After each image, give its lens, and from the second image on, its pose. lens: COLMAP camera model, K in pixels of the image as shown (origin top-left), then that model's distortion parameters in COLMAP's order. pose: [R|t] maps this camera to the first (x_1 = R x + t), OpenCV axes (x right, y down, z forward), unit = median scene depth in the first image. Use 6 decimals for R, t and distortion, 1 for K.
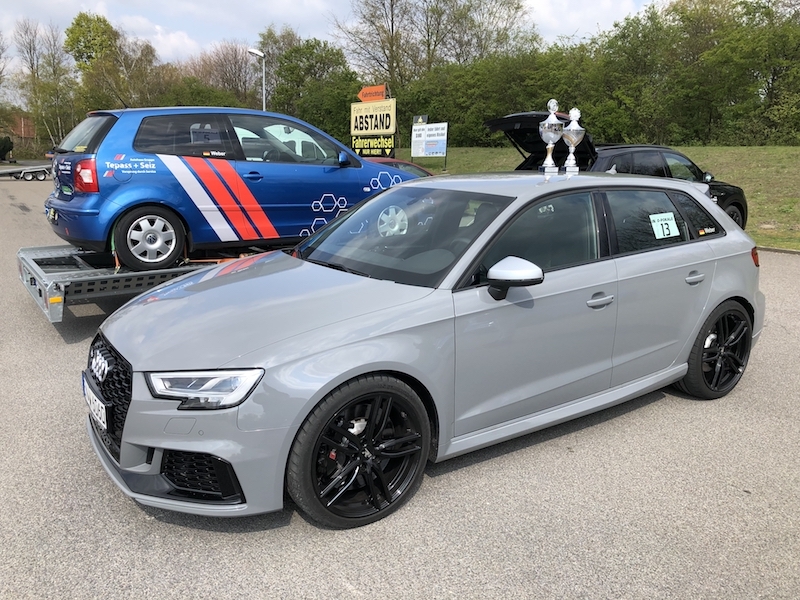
lens RADIAL K [[647.7, 0, 396.0], [0, 647.7, 295.1], [0, 0, 1]] dist [0.059073, -0.070304]
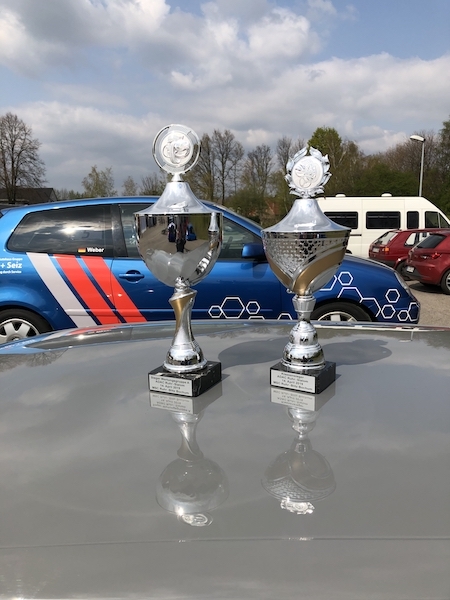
lens RADIAL K [[485.8, 0, 227.1], [0, 485.8, 296.8], [0, 0, 1]] dist [0.059073, -0.070304]
pose [[0.810532, 0.060099, -0.582603, 0.255500], [-0.094331, 0.995130, -0.028582, -0.154369], [0.578048, 0.078124, 0.812254, 0.582876]]
